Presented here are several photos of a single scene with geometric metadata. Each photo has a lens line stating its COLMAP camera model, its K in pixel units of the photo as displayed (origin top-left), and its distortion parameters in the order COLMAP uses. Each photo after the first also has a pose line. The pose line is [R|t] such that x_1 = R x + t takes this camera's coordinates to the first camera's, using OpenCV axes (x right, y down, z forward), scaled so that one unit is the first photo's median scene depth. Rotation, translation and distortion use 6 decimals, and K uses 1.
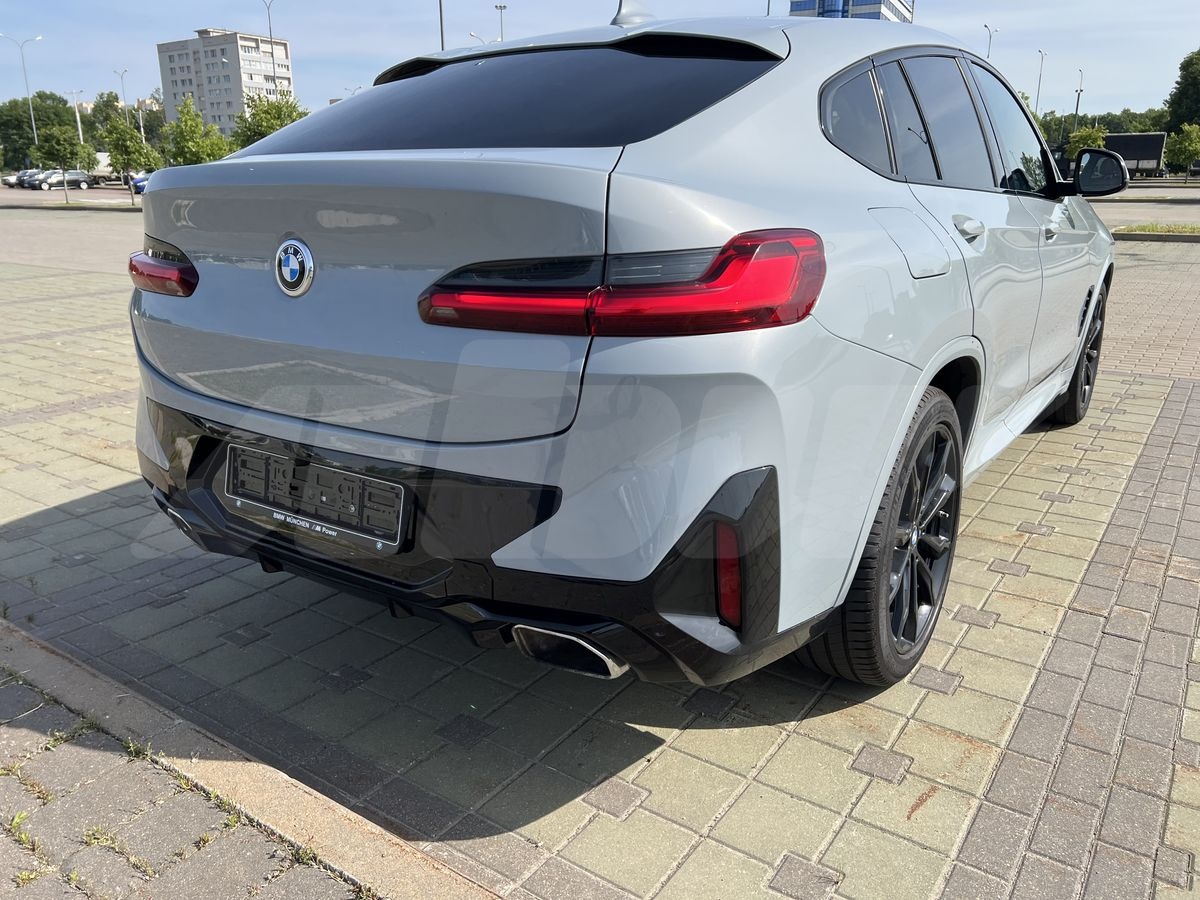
lens RADIAL K [[918.7, 0, 592.9], [0, 918.7, 457.7], [0, 0, 1]] dist [0.046381, -0.053470]
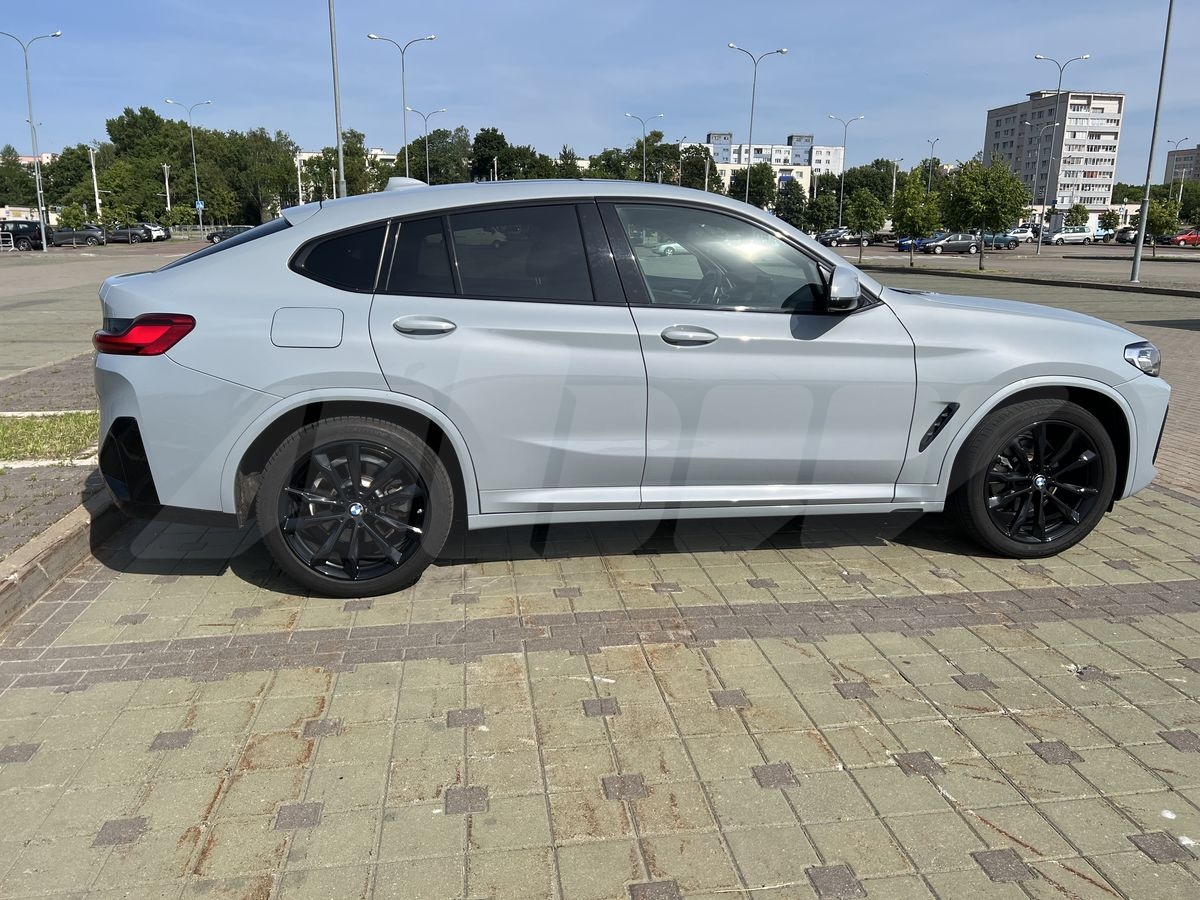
lens RADIAL K [[915.3, 0, 600.0], [0, 915.3, 450.0], [0, 0, 1]] dist [0.054284, -0.055783]
pose [[0.687927, 0.176345, -0.704030, 1.040702], [-0.220556, 0.974952, 0.028695, -0.092831], [0.691456, 0.135538, 0.709590, 0.086443]]
